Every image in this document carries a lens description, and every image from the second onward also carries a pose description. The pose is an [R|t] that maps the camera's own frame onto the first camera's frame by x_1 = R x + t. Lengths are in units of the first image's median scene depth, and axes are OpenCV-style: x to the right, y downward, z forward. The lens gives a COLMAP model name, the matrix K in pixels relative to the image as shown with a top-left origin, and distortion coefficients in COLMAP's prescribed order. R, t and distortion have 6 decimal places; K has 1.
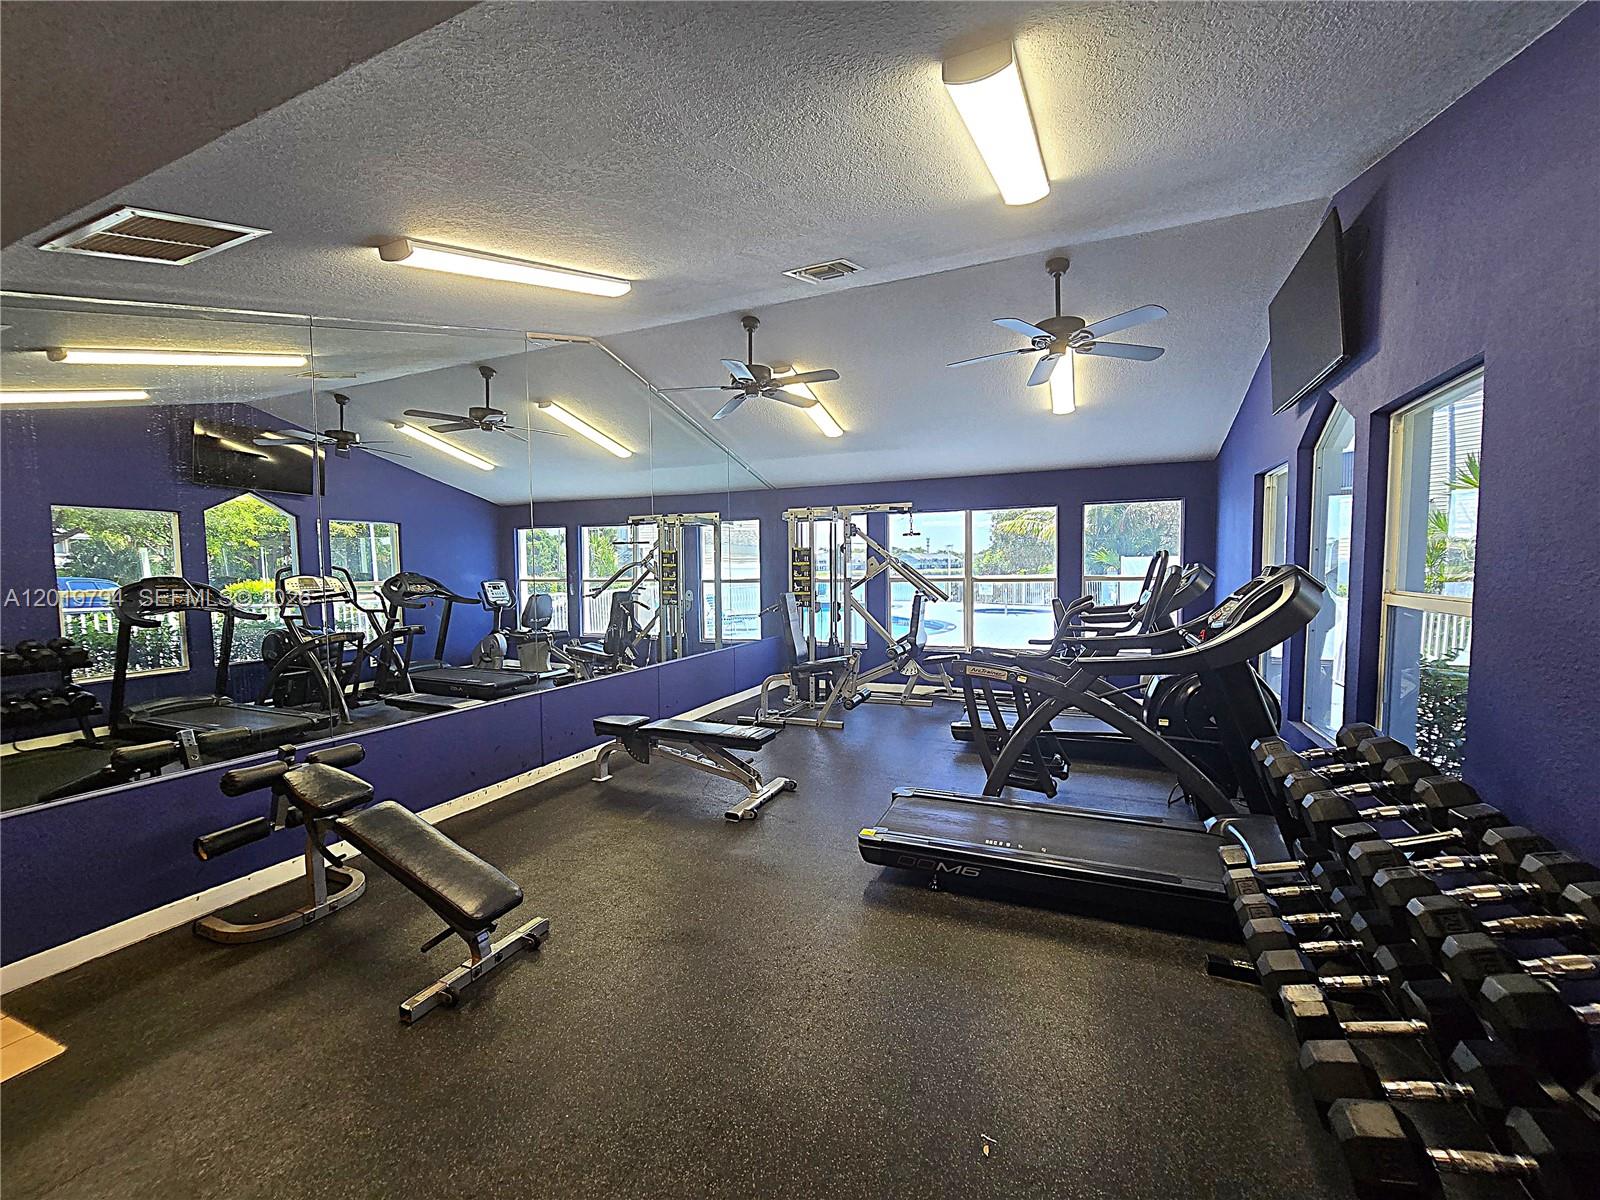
lens RADIAL K [[655.3, 0, 799.0], [0, 655.3, 611.0], [0, 0, 1]] dist [-0.000766, -0.000180]
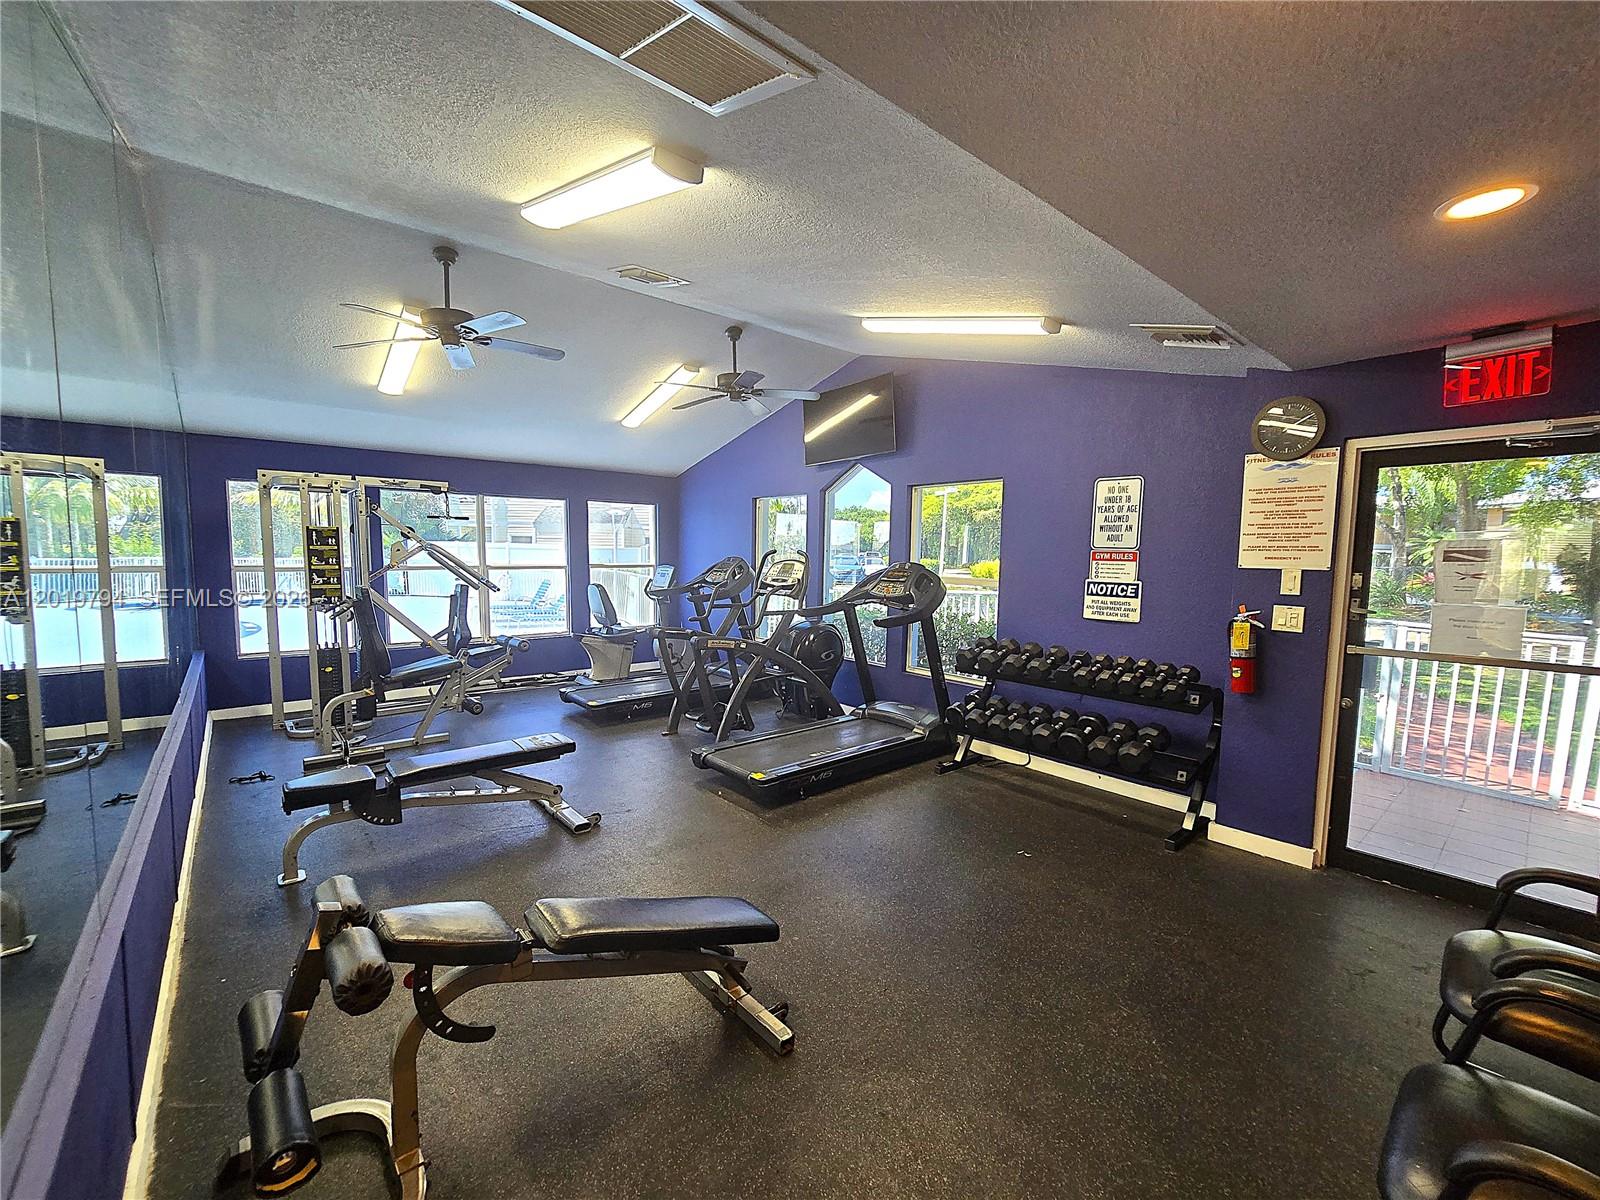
lens RADIAL K [[655.3, 0, 793.6], [0, 655.3, 591.4], [0, 0, 1]] dist [-0.000766, -0.000180]
pose [[0.435470, -0.034704, 0.899534, -0.453320], [0.048342, 0.998716, 0.015128, -0.007212], [-0.898904, 0.036898, 0.436589, 0.195431]]
